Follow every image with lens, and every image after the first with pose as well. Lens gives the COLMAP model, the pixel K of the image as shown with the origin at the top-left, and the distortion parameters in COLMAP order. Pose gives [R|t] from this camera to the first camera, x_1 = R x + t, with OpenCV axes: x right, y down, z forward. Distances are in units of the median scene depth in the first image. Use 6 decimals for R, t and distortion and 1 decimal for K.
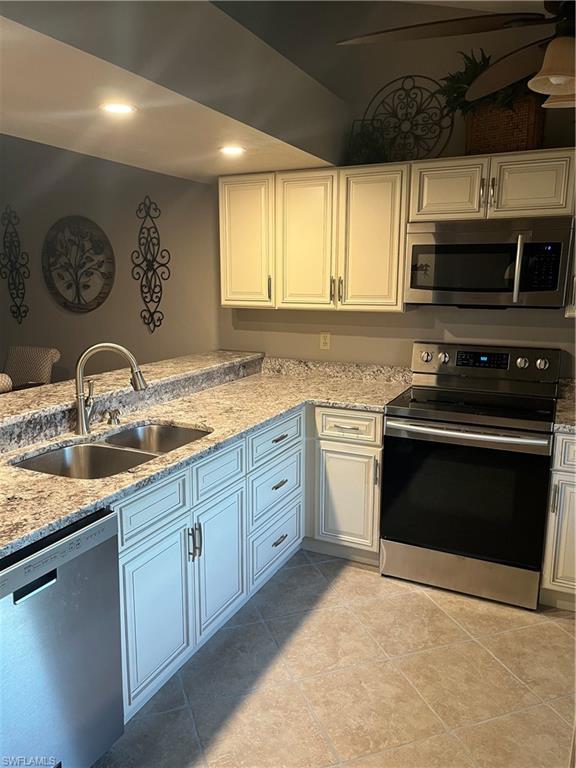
lens RADIAL K [[575.9, 0, 285.6], [0, 575.9, 385.6], [0, 0, 1]] dist [0.057516, -0.081479]
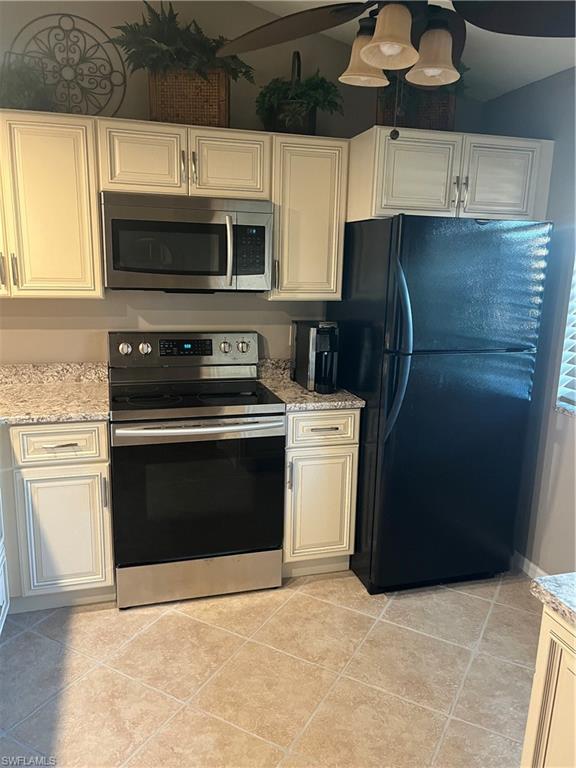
lens RADIAL K [[575.9, 0, 293.8], [0, 575.9, 384.0], [0, 0, 1]] dist [0.057516, -0.081479]
pose [[0.746821, -0.120448, 0.654027, -0.162958], [0.104275, 0.992506, 0.063713, -0.028617], [-0.656799, 0.020617, 0.753784, 0.188463]]
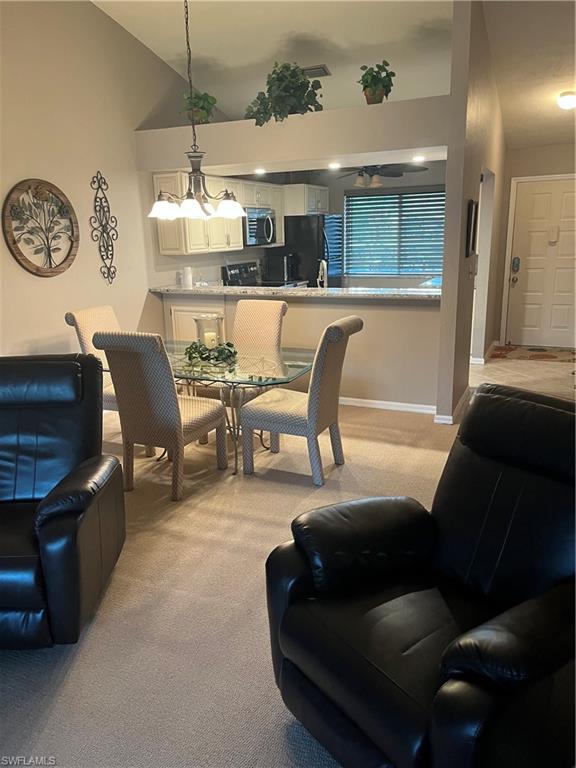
lens RADIAL K [[575.9, 0, 286.4], [0, 575.9, 383.9], [0, 0, 1]] dist [0.057516, -0.081479]
pose [[-0.065194, -0.256974, 0.964217, -2.114439], [0.216921, 0.939516, 0.265057, -0.194052], [-0.974010, 0.226440, -0.005508, 0.971658]]
